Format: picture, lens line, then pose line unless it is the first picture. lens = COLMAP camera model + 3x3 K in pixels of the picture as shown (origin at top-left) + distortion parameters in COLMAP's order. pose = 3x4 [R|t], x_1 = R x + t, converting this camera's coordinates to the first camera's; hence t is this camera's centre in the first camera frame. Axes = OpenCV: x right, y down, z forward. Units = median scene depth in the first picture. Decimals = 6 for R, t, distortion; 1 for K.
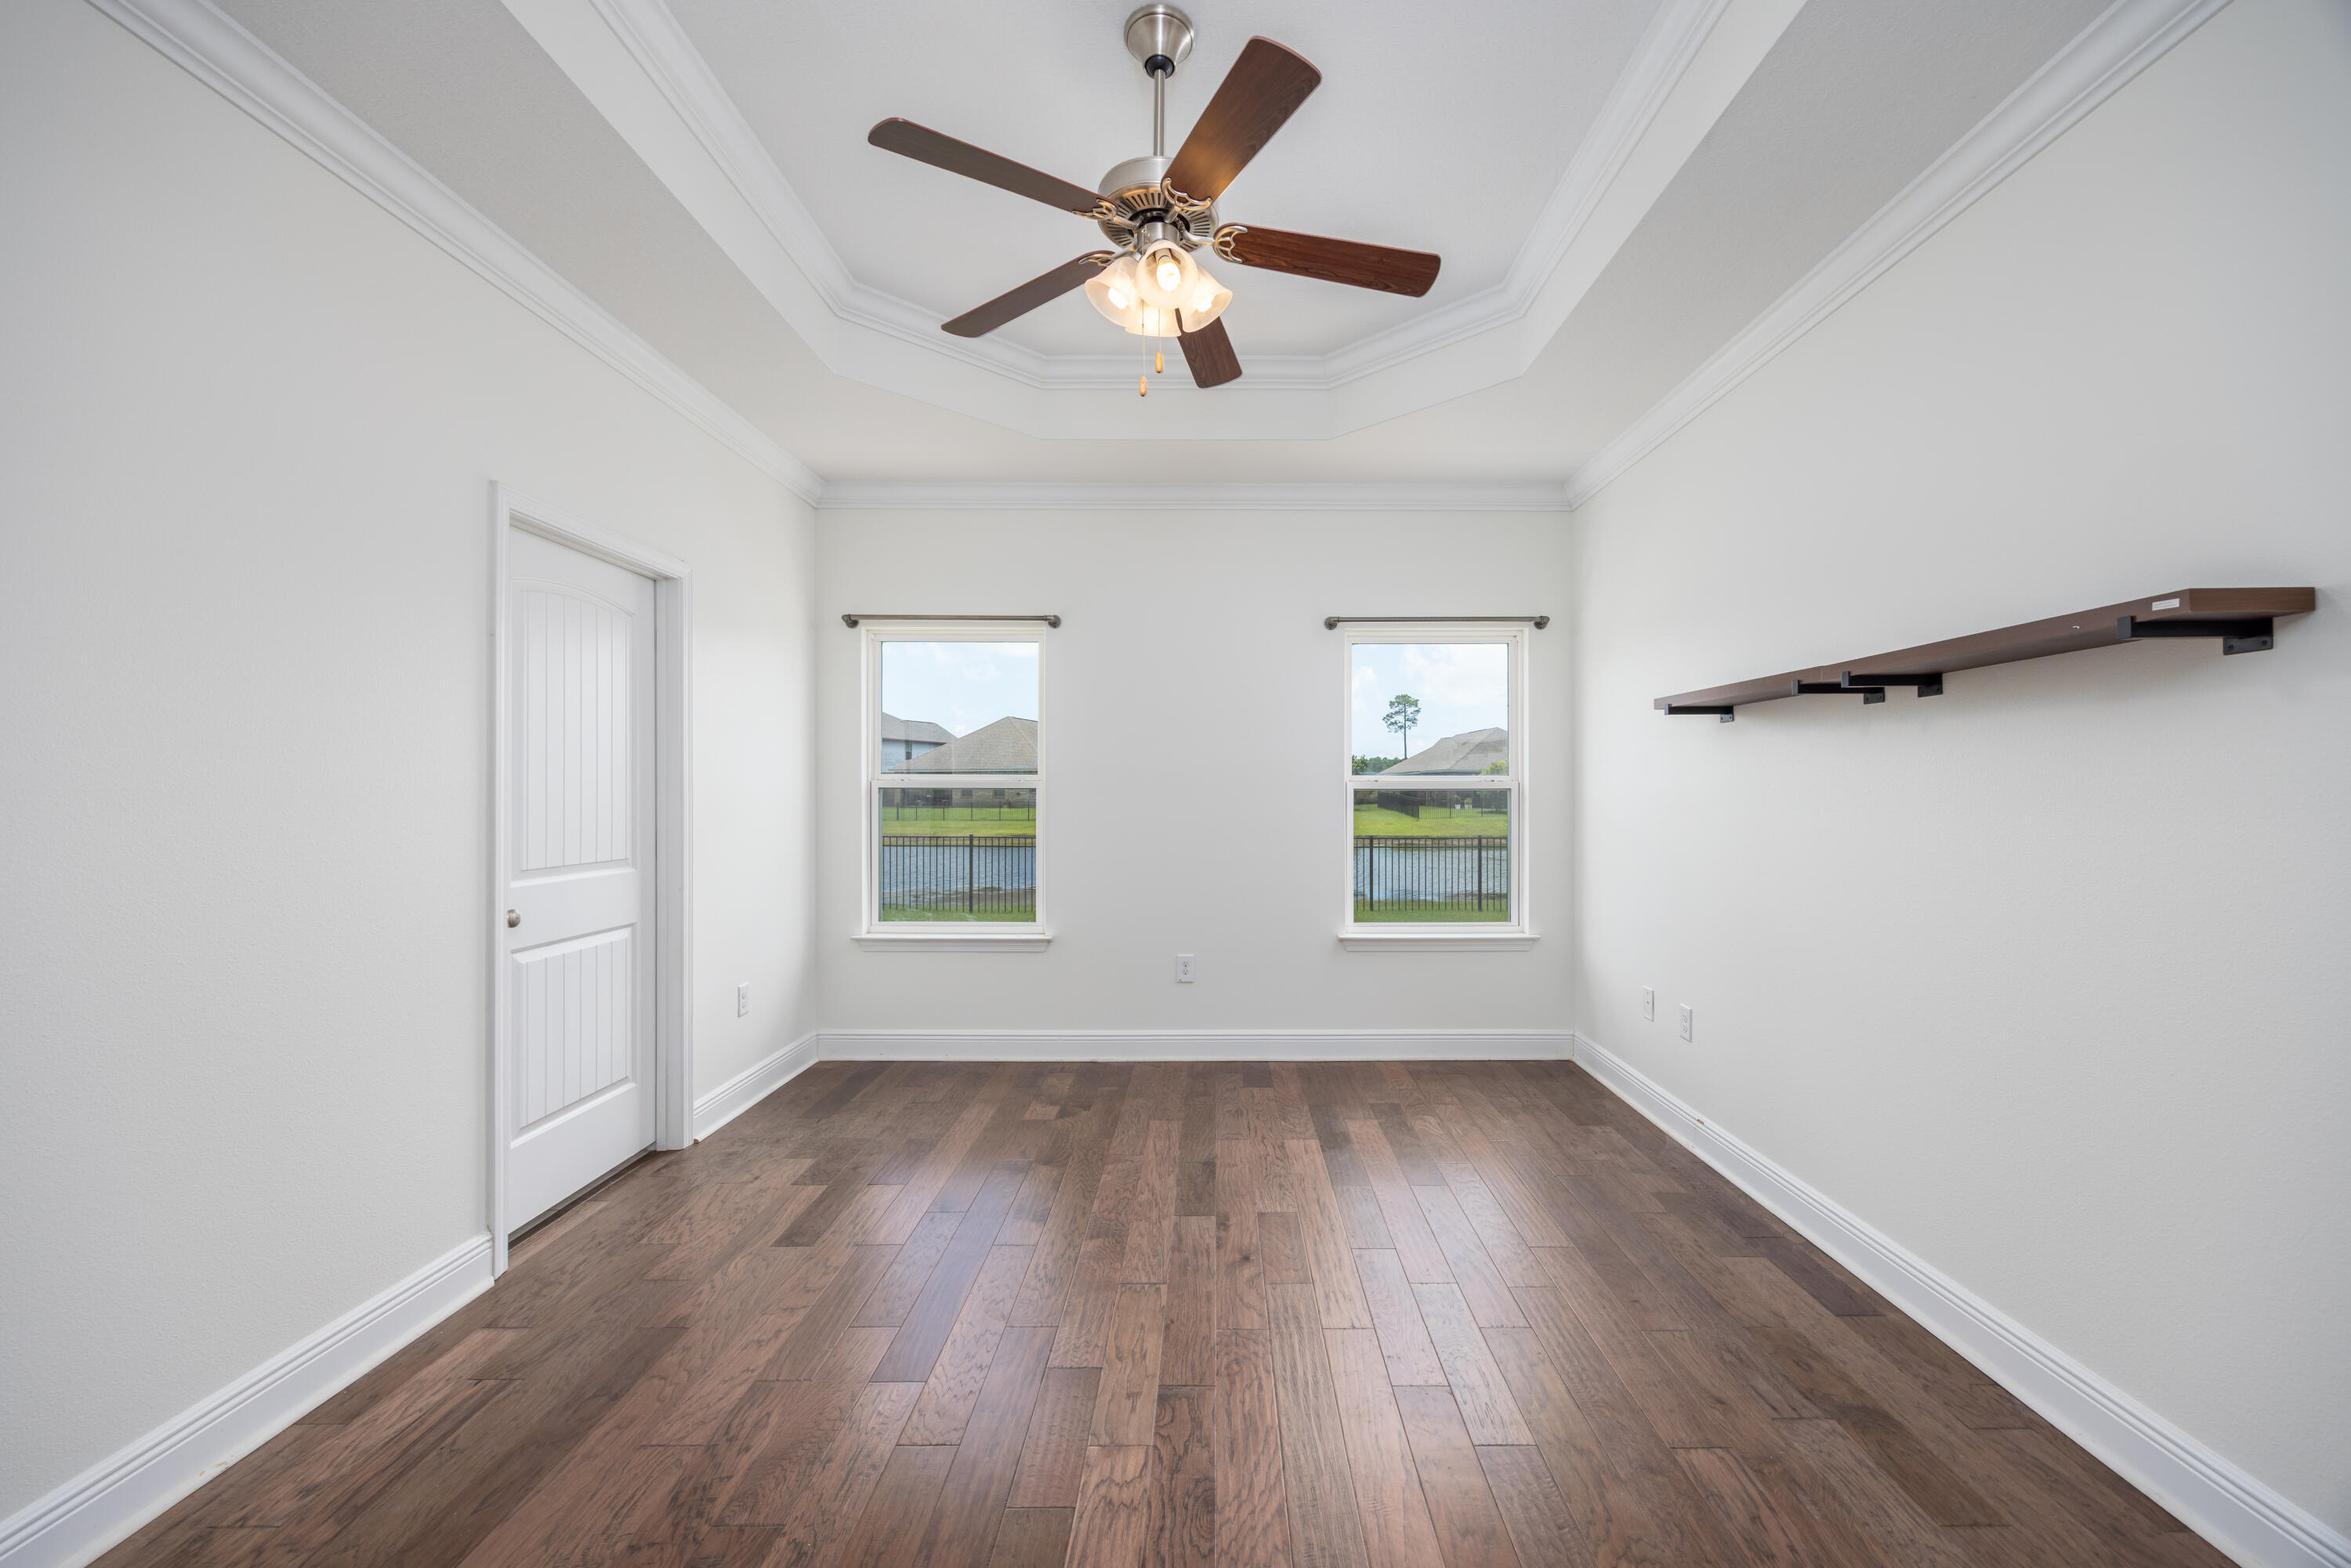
lens RADIAL K [[926.4, 0, 1175.5], [0, 926.4, 784.0], [0, 0, 1]] dist [-0.001691, 0.000125]
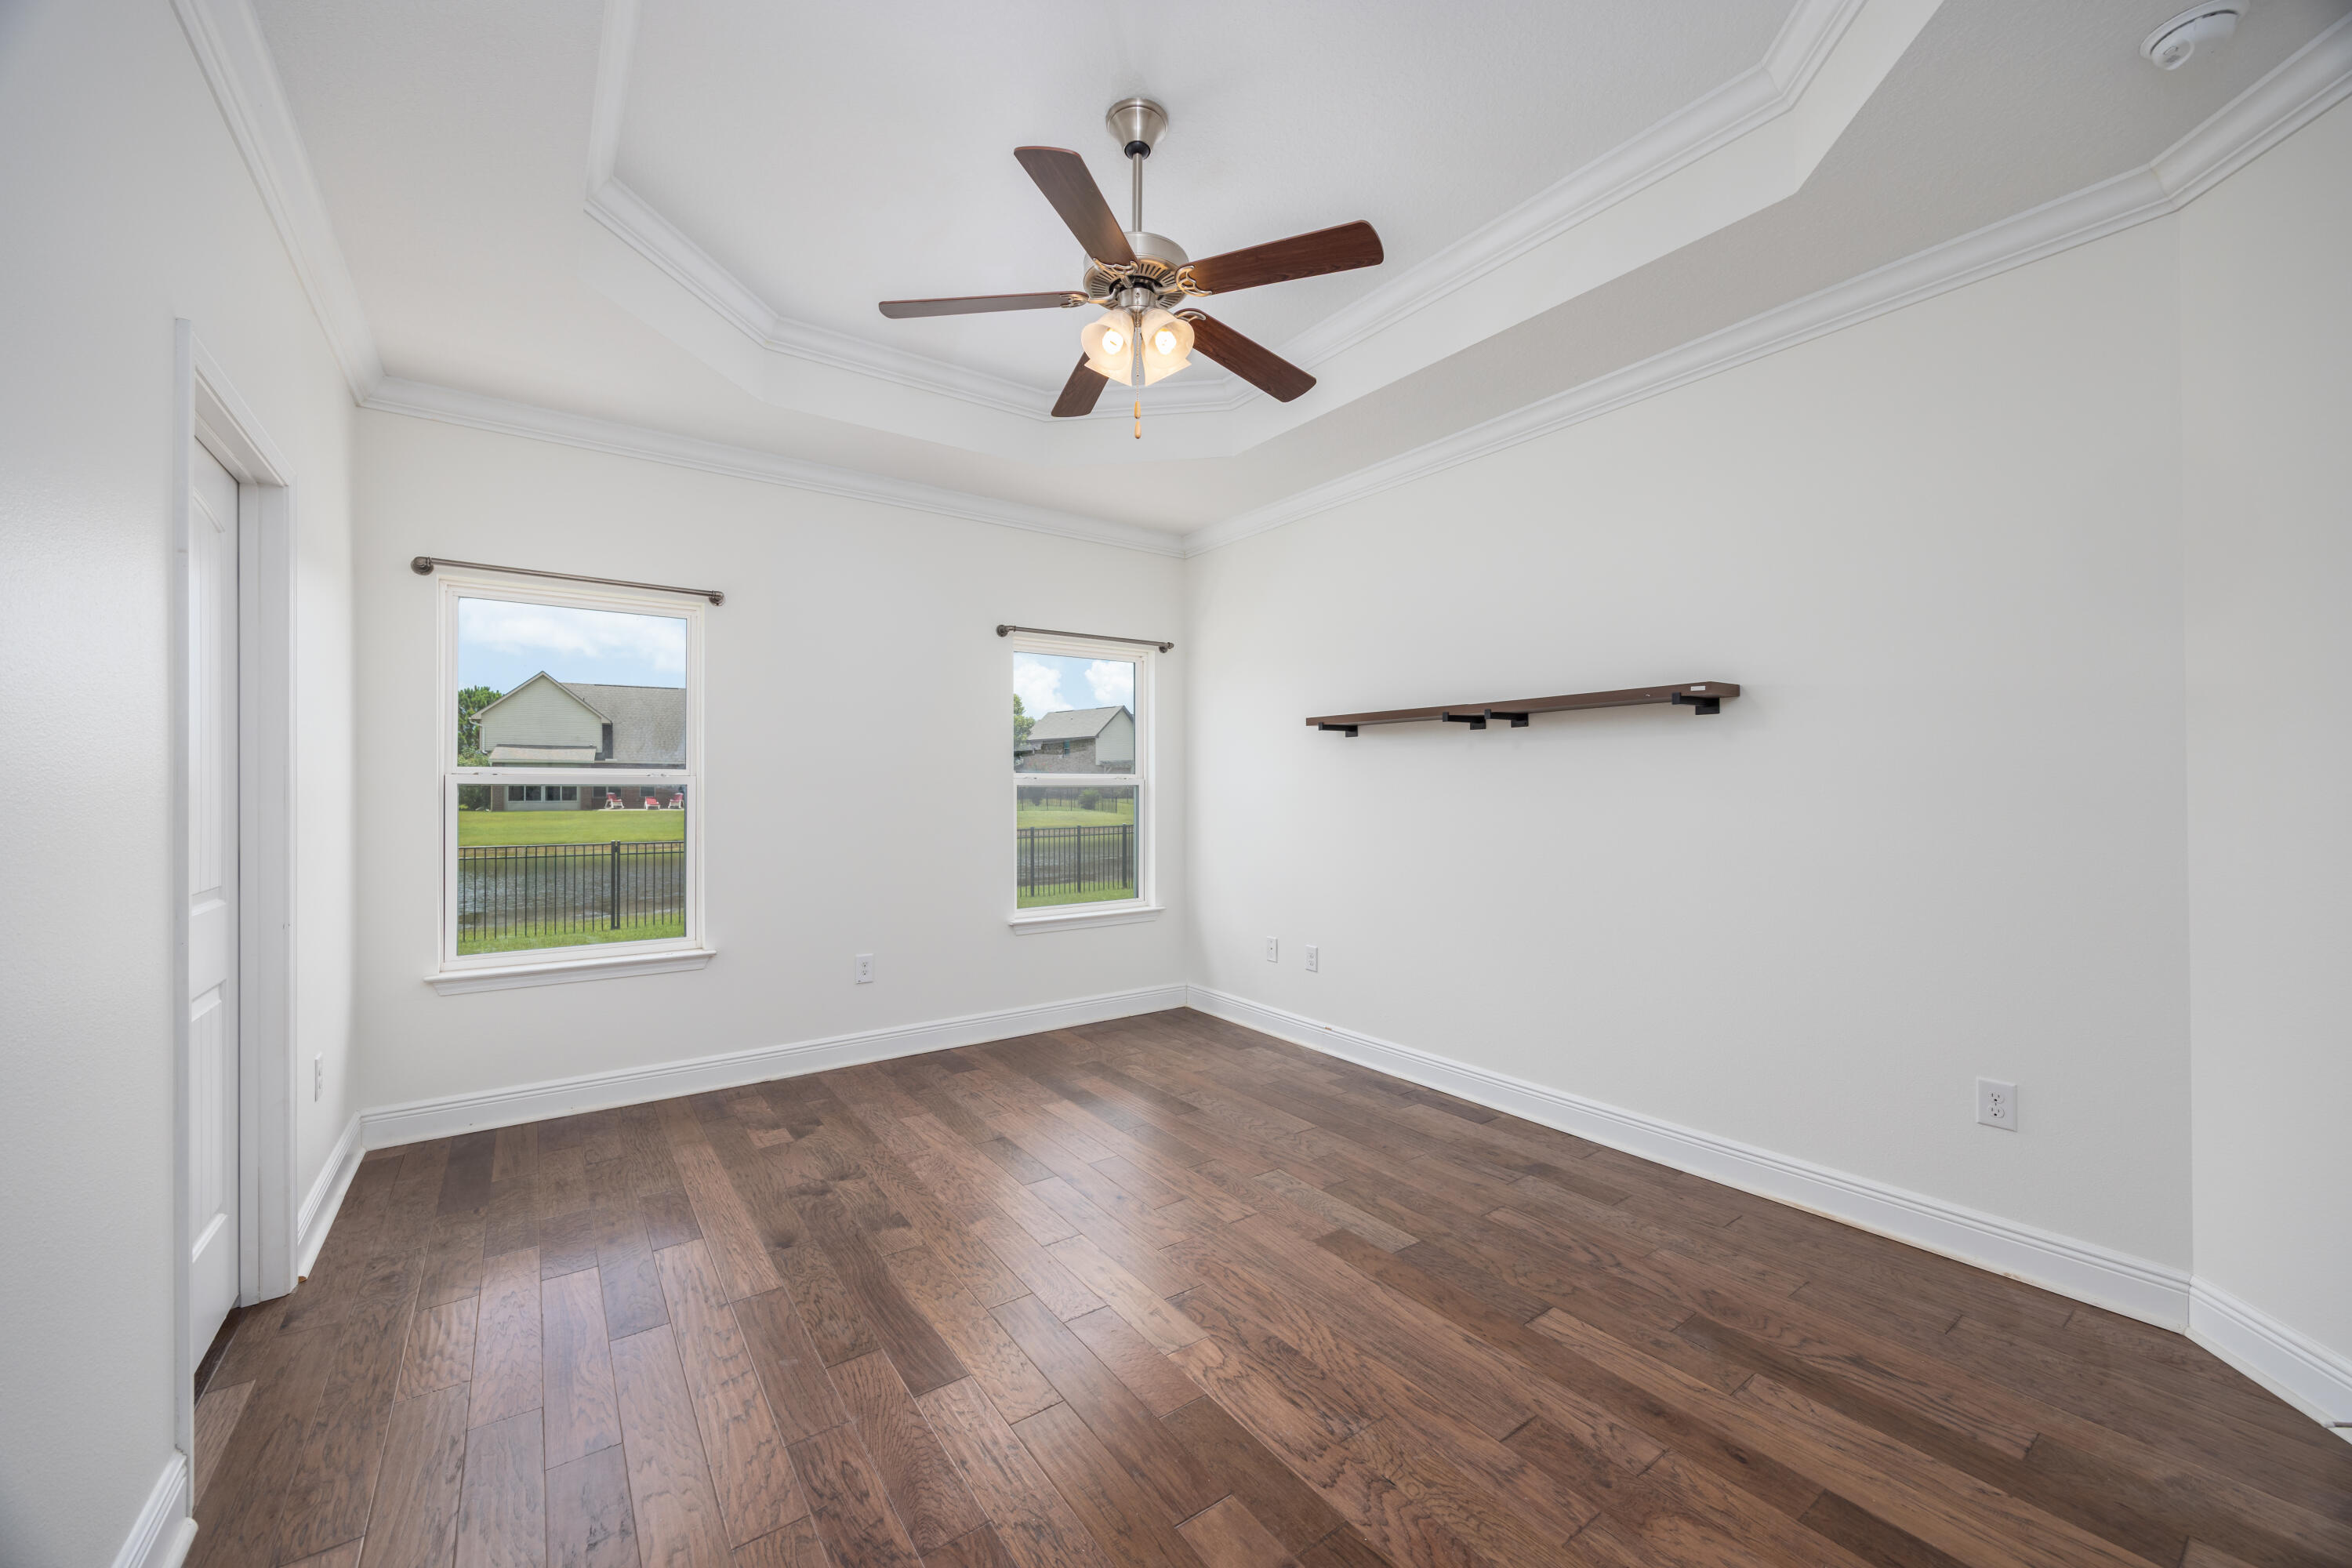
lens RADIAL K [[903.7, 0, 1184.2], [0, 903.7, 780.1], [0, 0, 1]] dist [-0.001602, -0.000142]
pose [[0.811745, 0.003439, 0.584001, -0.349668], [-0.002354, 0.999994, -0.002618, 0.001807], [-0.584007, 0.000750, 0.811748, 0.036749]]
